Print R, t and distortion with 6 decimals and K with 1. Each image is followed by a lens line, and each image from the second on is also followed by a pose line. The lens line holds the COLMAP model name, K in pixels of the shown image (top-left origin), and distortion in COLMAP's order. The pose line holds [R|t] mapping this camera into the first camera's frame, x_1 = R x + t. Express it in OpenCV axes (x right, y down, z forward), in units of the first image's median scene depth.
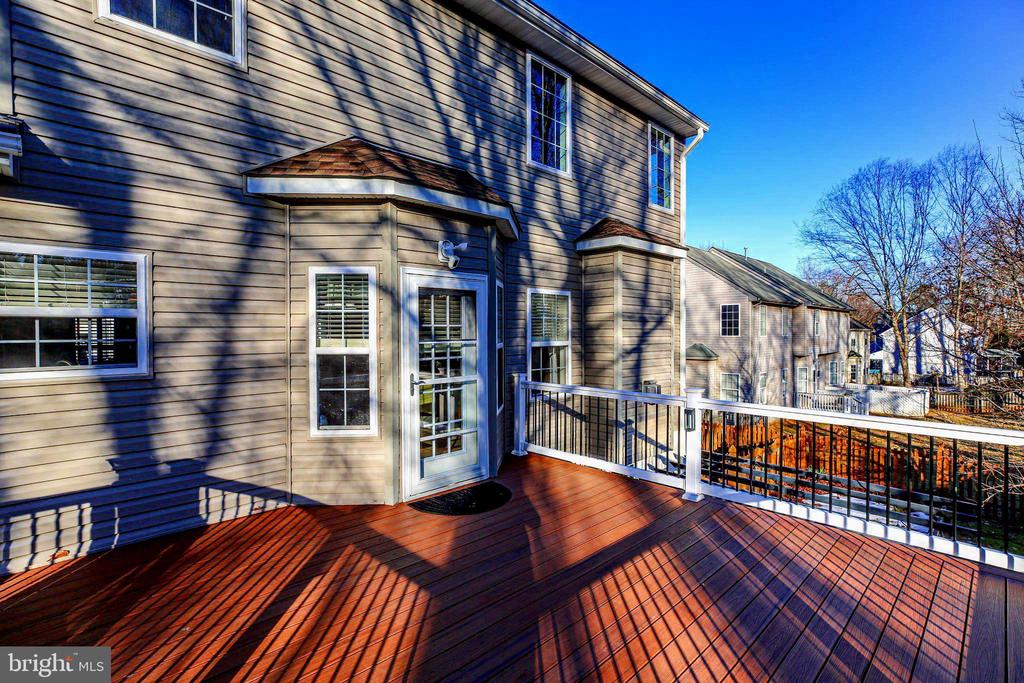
lens RADIAL K [[477.8, 0, 517.2], [0, 477.8, 344.6], [0, 0, 1]] dist [-0.001685, 0.000847]
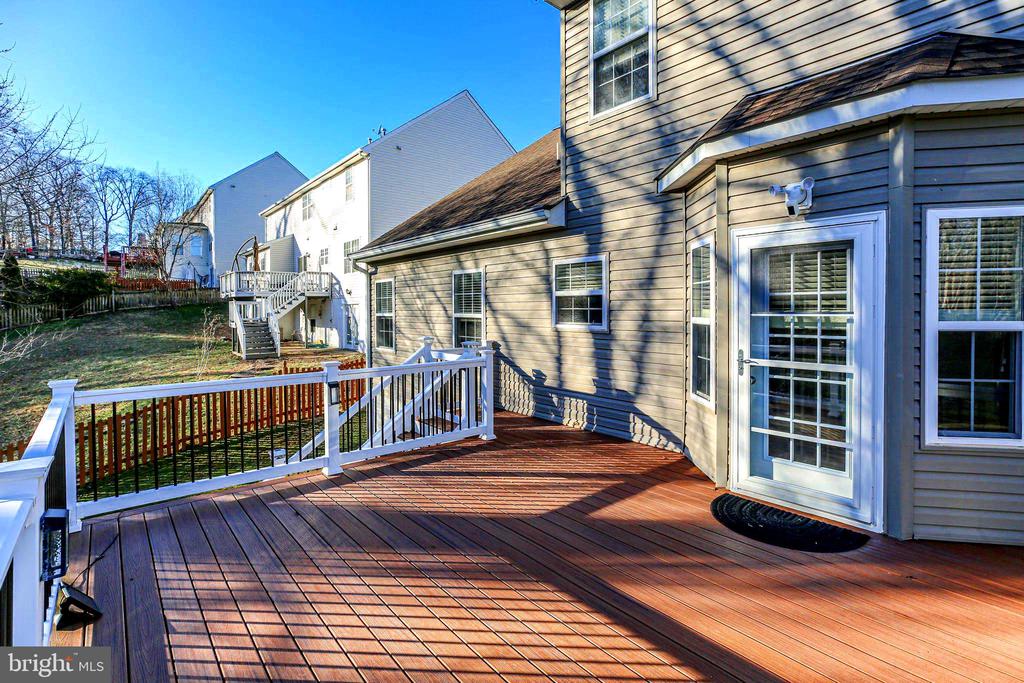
lens RADIAL K [[484.6, 0, 513.2], [0, 484.6, 317.9], [0, 0, 1]] dist [0.000393, 0.000281]
pose [[-0.060232, 0.024755, -0.997877, 0.772265], [-0.023744, 0.999374, 0.026225, -0.011945], [0.997902, 0.025273, -0.059607, 0.716099]]
